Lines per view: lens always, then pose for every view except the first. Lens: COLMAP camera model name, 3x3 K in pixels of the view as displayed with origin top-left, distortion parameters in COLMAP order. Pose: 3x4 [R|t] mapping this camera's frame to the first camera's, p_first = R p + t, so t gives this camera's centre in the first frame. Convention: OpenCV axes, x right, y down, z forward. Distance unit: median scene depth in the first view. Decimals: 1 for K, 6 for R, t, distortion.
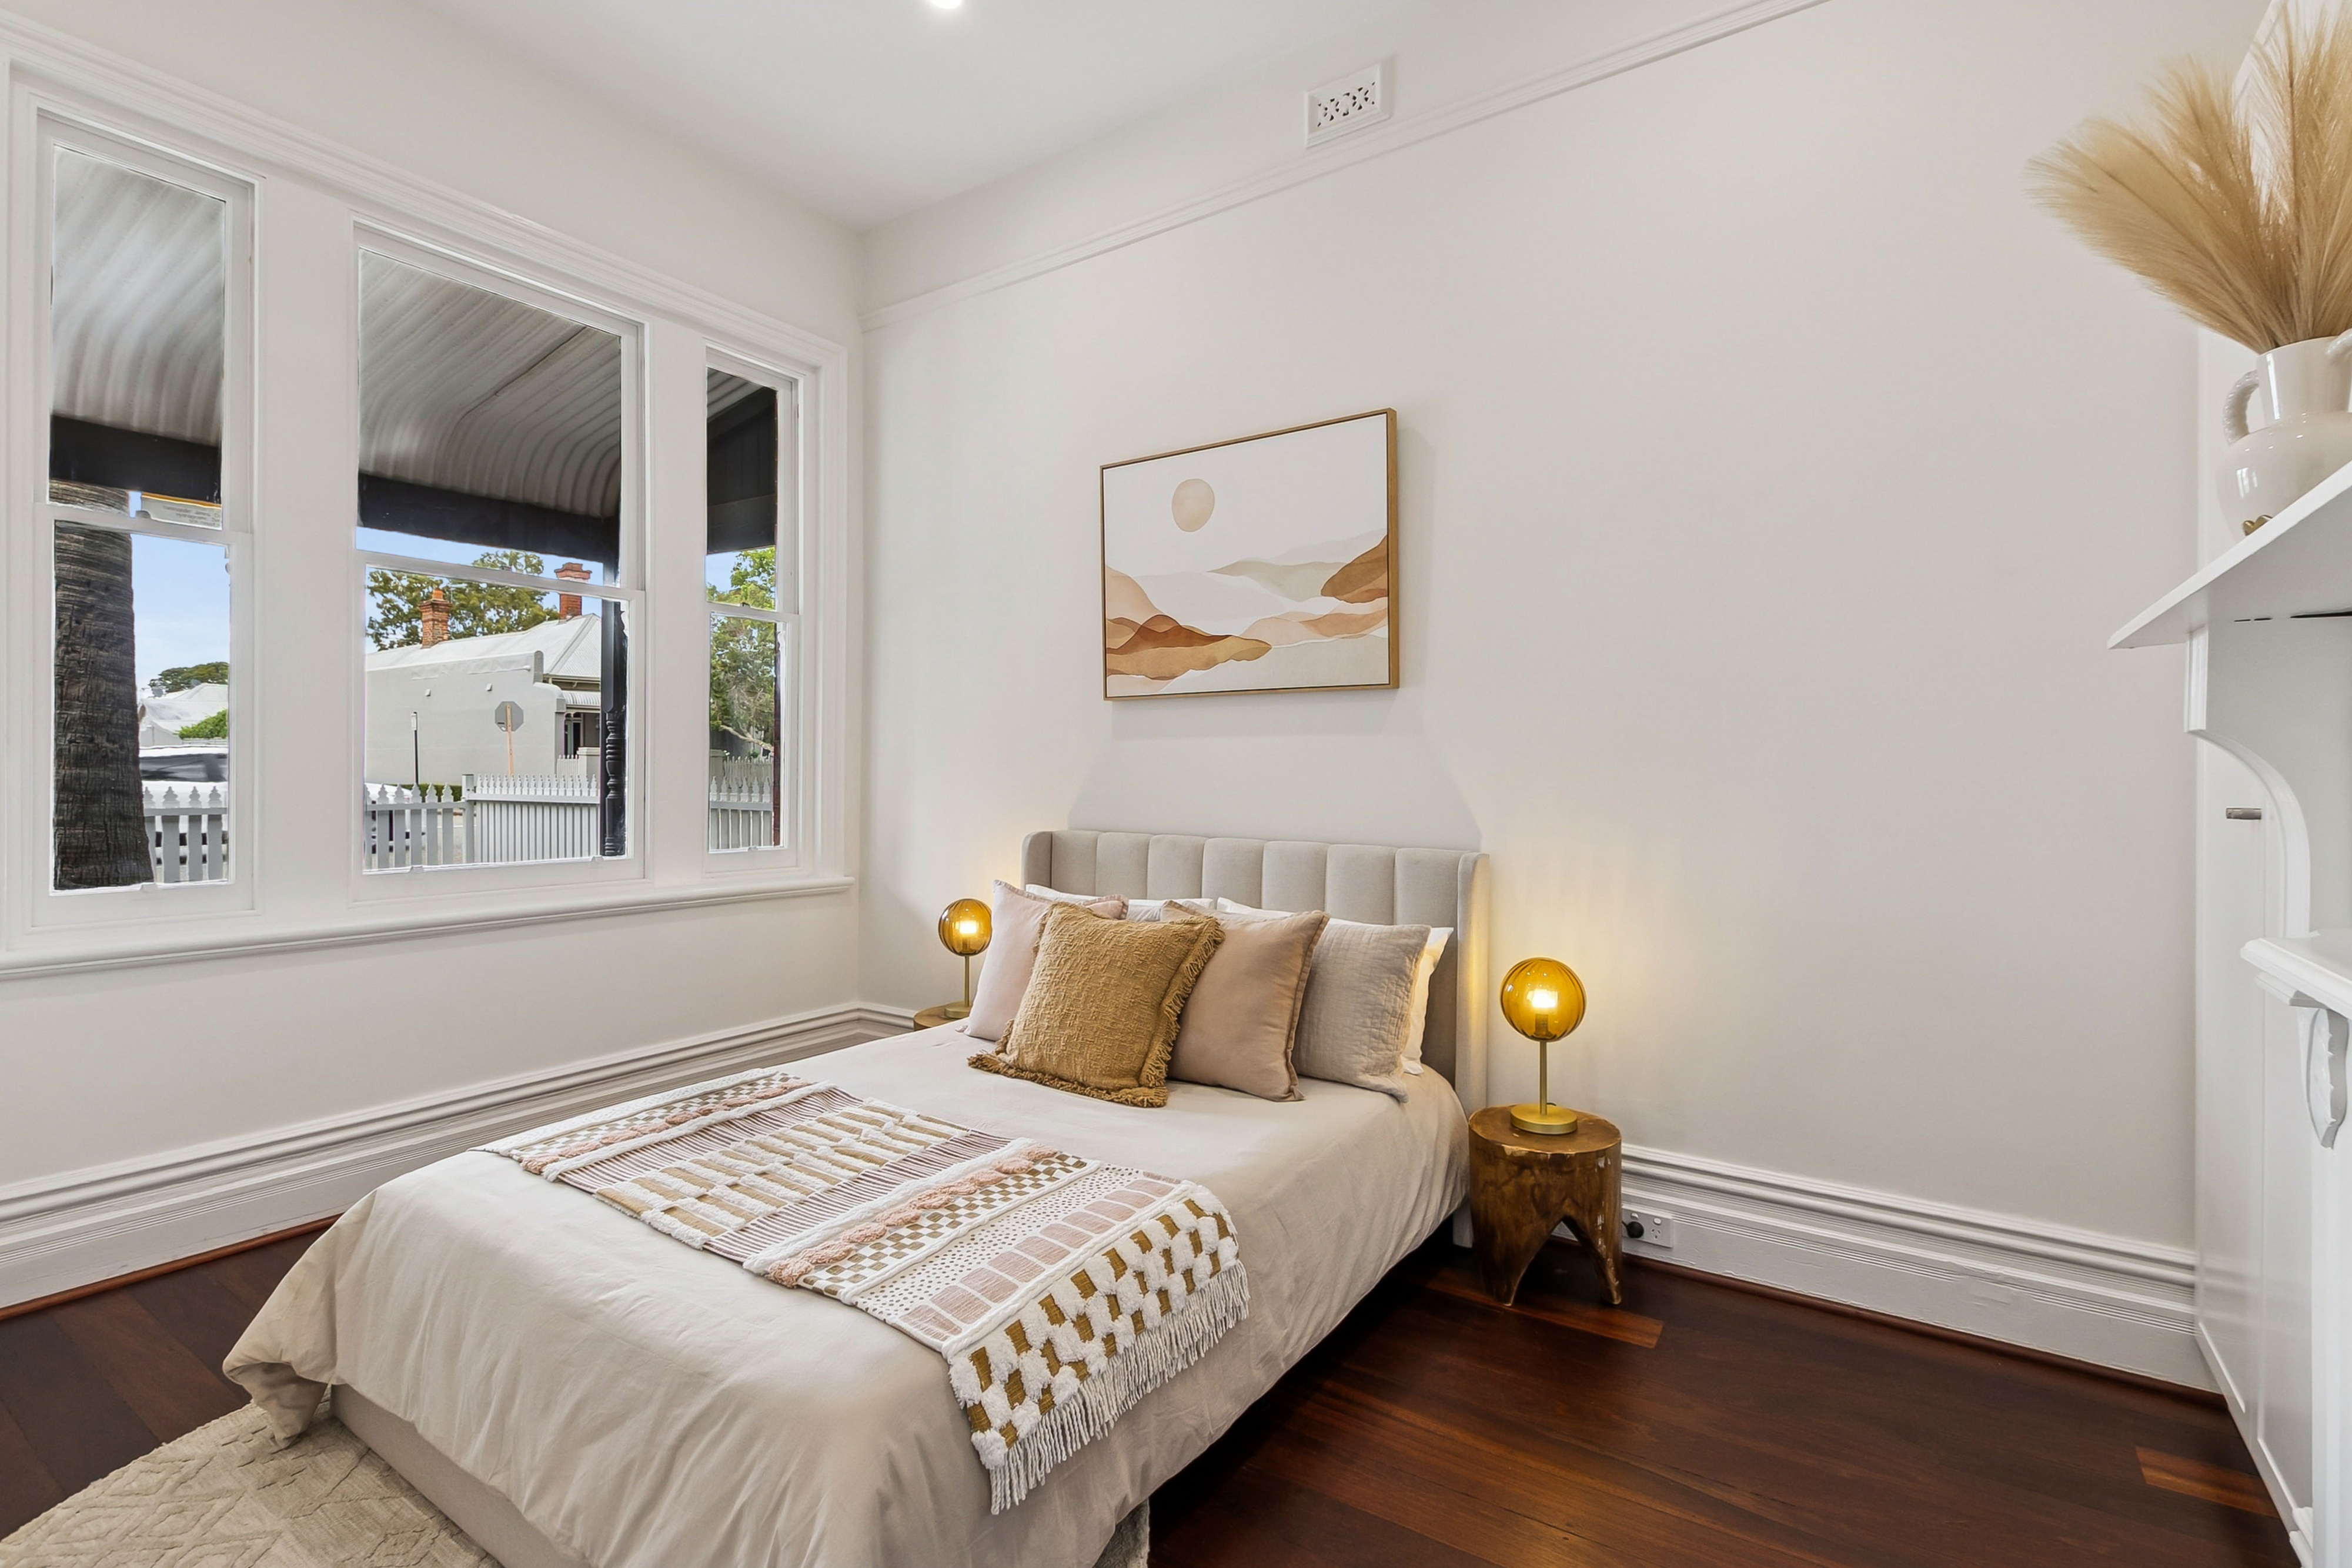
lens RADIAL K [[1056.6, 0, 1183.7], [0, 1056.6, 780.8], [0, 0, 1]] dist [0.010650, -0.000523]
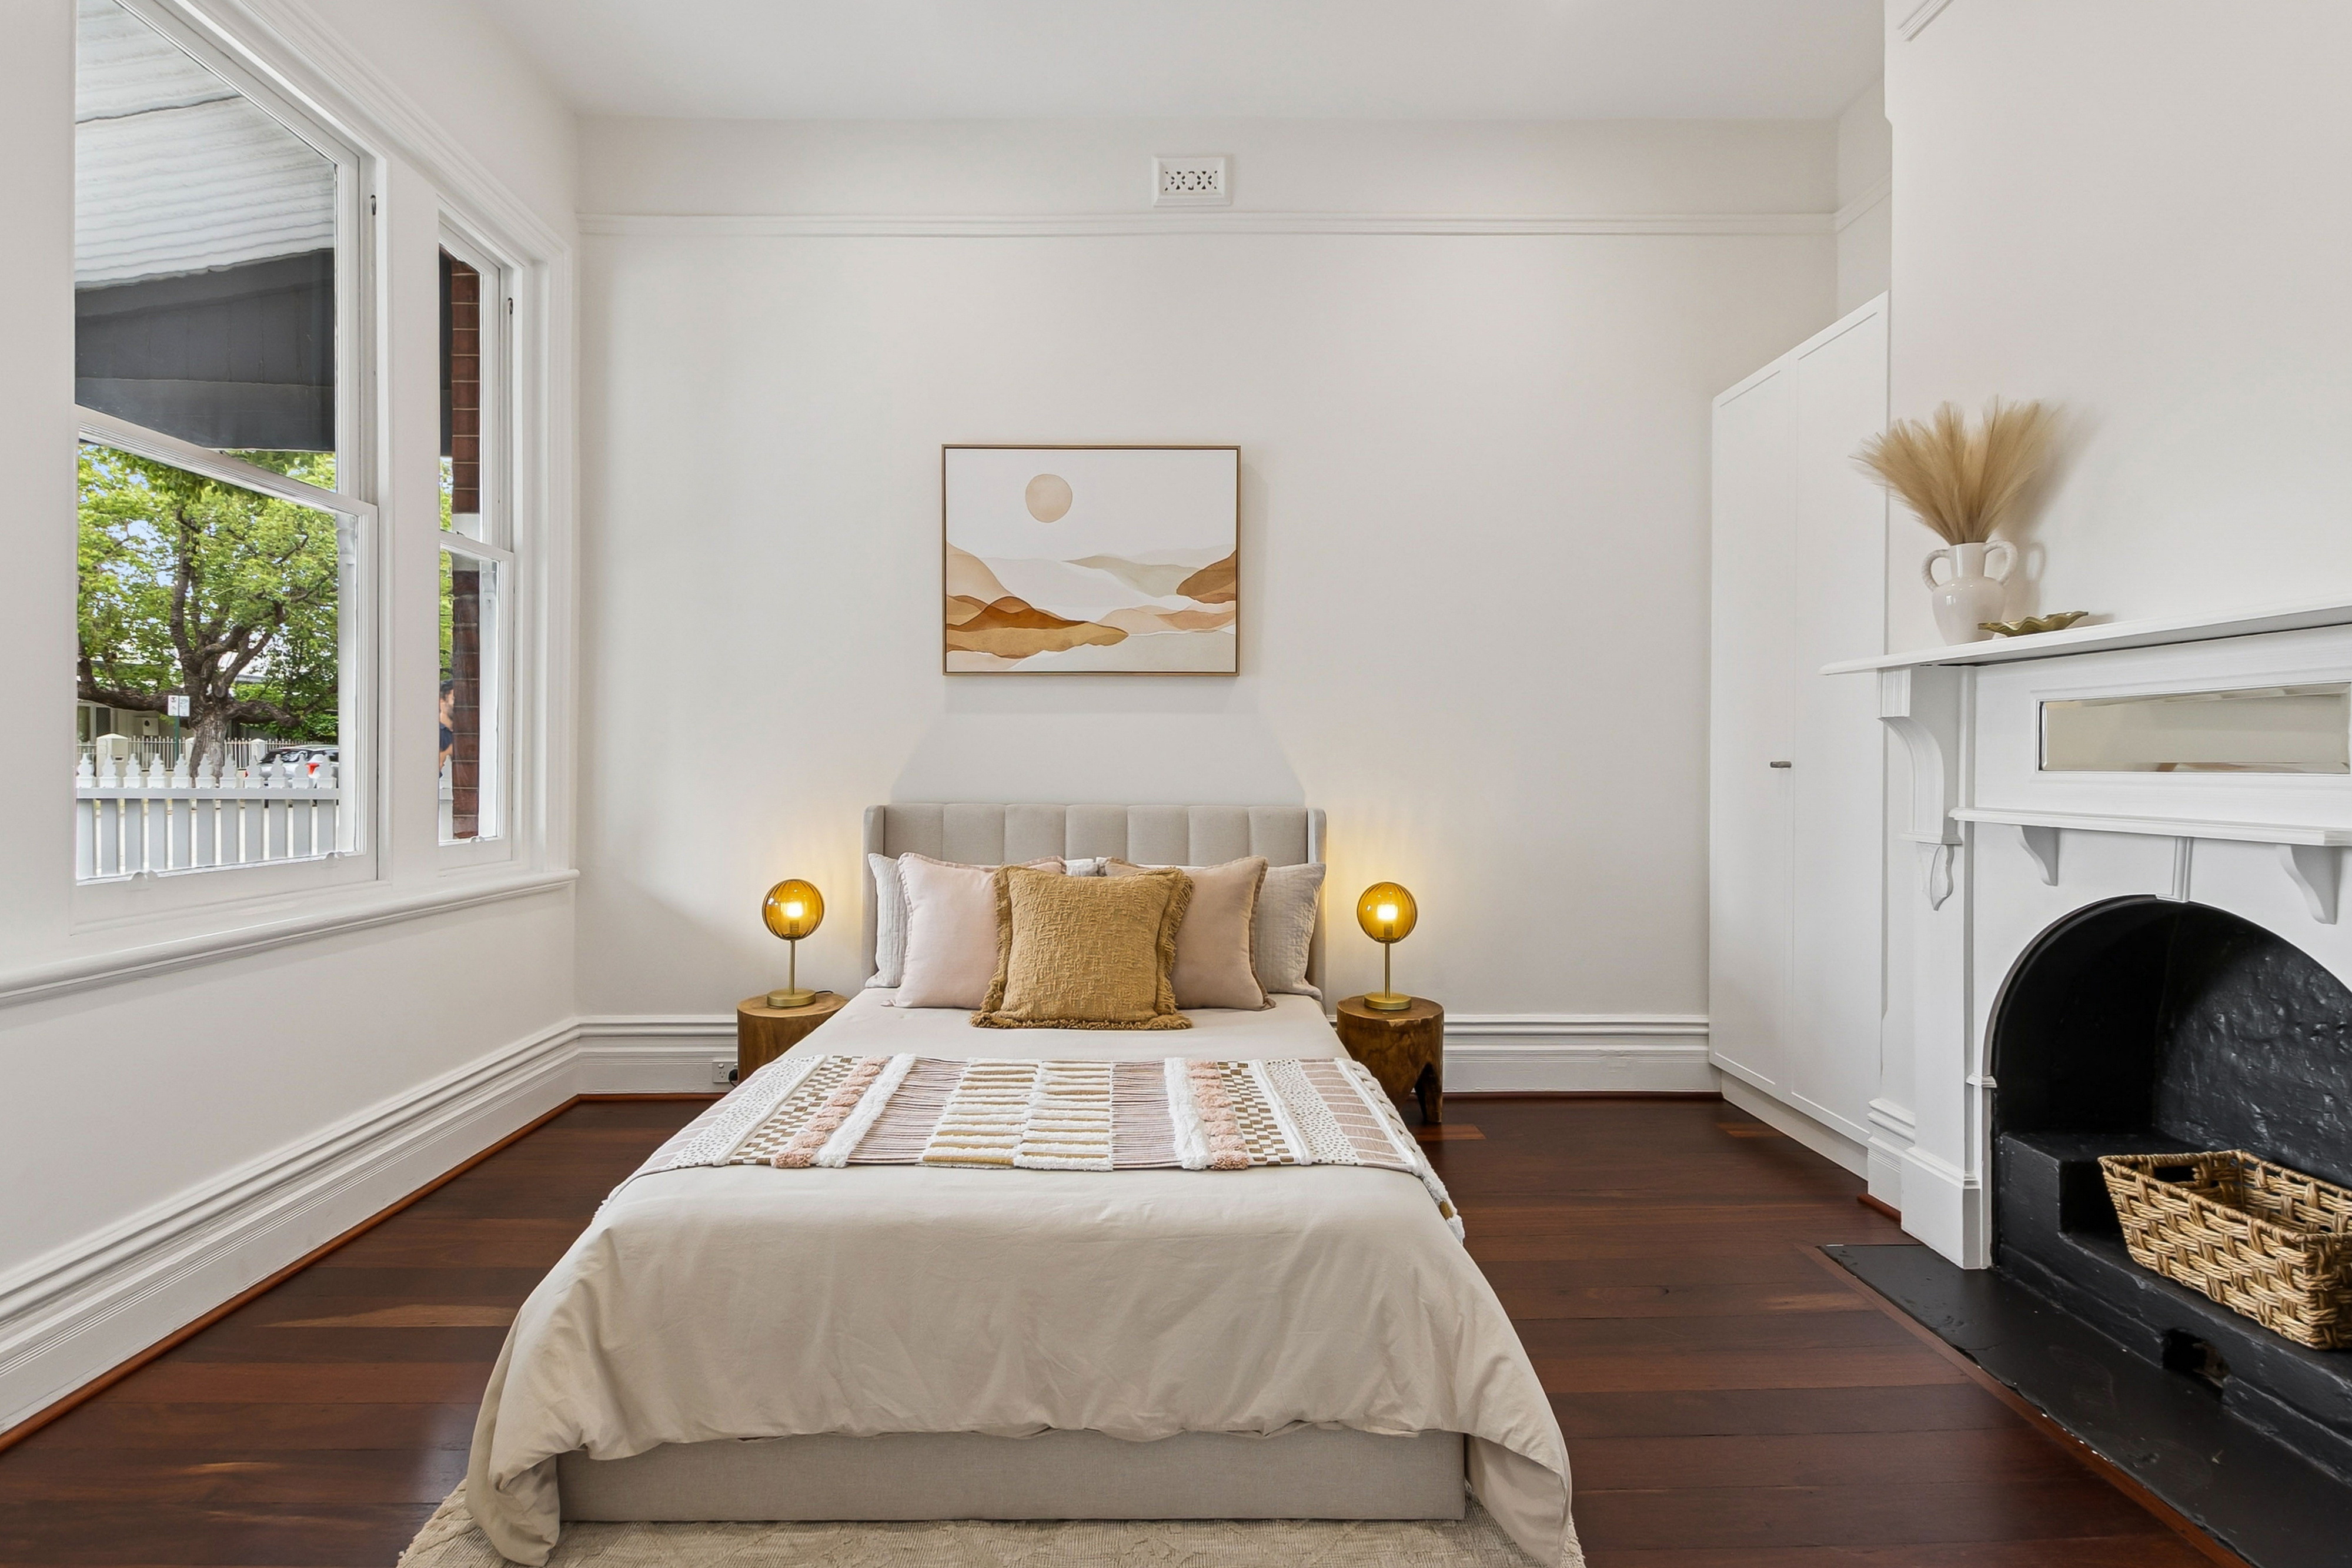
lens RADIAL K [[1056.6, 0, 1170.2], [0, 1056.6, 770.0], [0, 0, 1]] dist [0.010650, -0.000523]
pose [[0.824647, -0.008121, 0.565589, -0.545156], [0.006701, 0.999967, 0.004589, 0.014388], [-0.565608, 0.000006, 0.824674, 0.038868]]
